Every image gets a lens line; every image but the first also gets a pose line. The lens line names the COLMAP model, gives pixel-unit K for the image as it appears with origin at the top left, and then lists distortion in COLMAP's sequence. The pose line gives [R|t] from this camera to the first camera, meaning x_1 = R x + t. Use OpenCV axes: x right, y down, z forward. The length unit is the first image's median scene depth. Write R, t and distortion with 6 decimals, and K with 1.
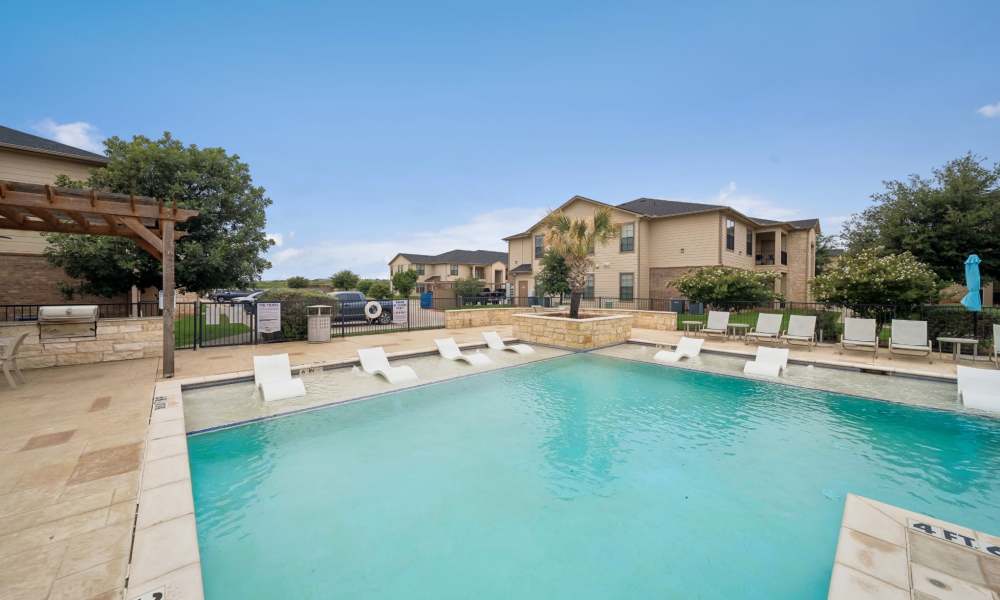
lens RADIAL K [[356.8, 0, 498.9], [0, 356.8, 288.2], [0, 0, 1]] dist [-0.000662, -0.000142]
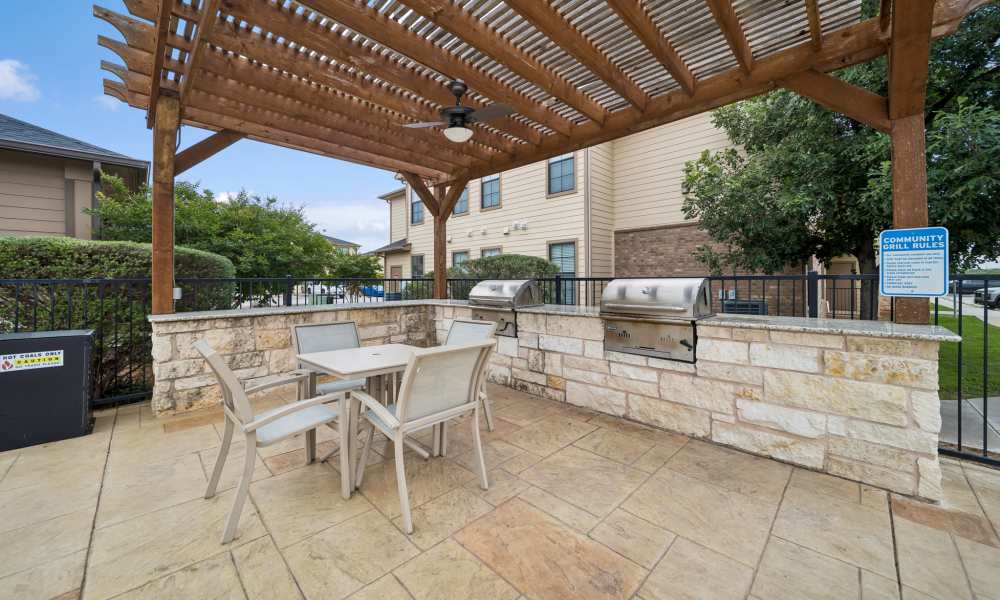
lens RADIAL K [[356.8, 0, 498.9], [0, 356.8, 288.2], [0, 0, 1]] dist [-0.000662, -0.000142]
pose [[0.011579, 0.001528, -0.999932, -0.738077], [-0.001094, 0.999998, 0.001515, 0.056478], [0.999932, 0.001076, 0.011581, 0.758457]]
